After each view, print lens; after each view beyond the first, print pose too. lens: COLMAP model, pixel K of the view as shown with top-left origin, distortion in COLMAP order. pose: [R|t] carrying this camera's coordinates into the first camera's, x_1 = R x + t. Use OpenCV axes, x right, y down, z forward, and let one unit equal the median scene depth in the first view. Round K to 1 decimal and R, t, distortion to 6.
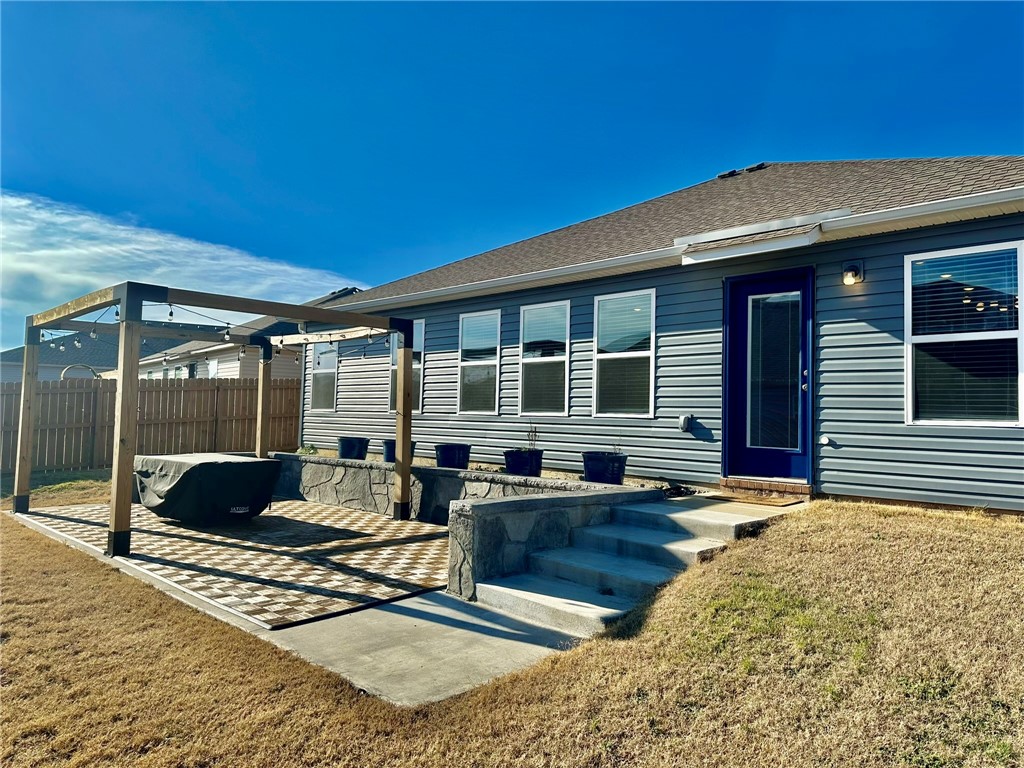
lens RADIAL K [[724.8, 0, 512.8], [0, 724.8, 376.0], [0, 0, 1]] dist [0.059968, -0.070662]
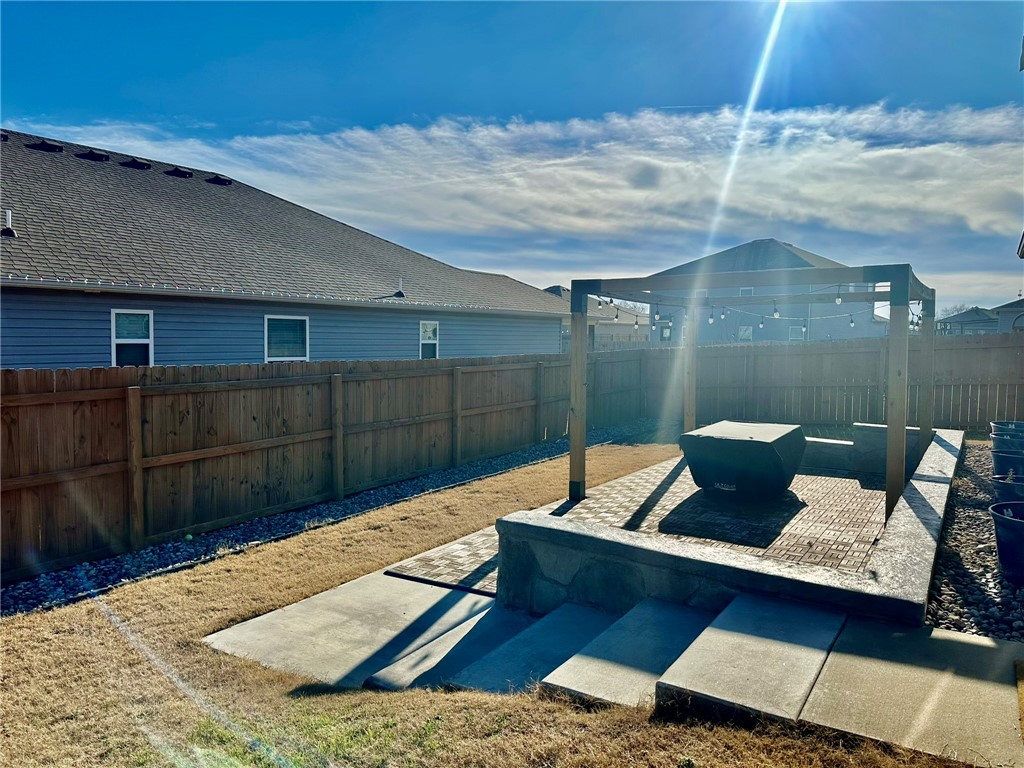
lens RADIAL K [[724.8, 0, 512.1], [0, 724.8, 381.6], [0, 0, 1]] dist [0.059968, -0.070662]
pose [[0.207315, 0.050474, -0.976971, 0.875641], [0.039336, 0.997430, 0.059878, -0.042114], [0.977483, -0.050844, 0.204796, 0.932628]]
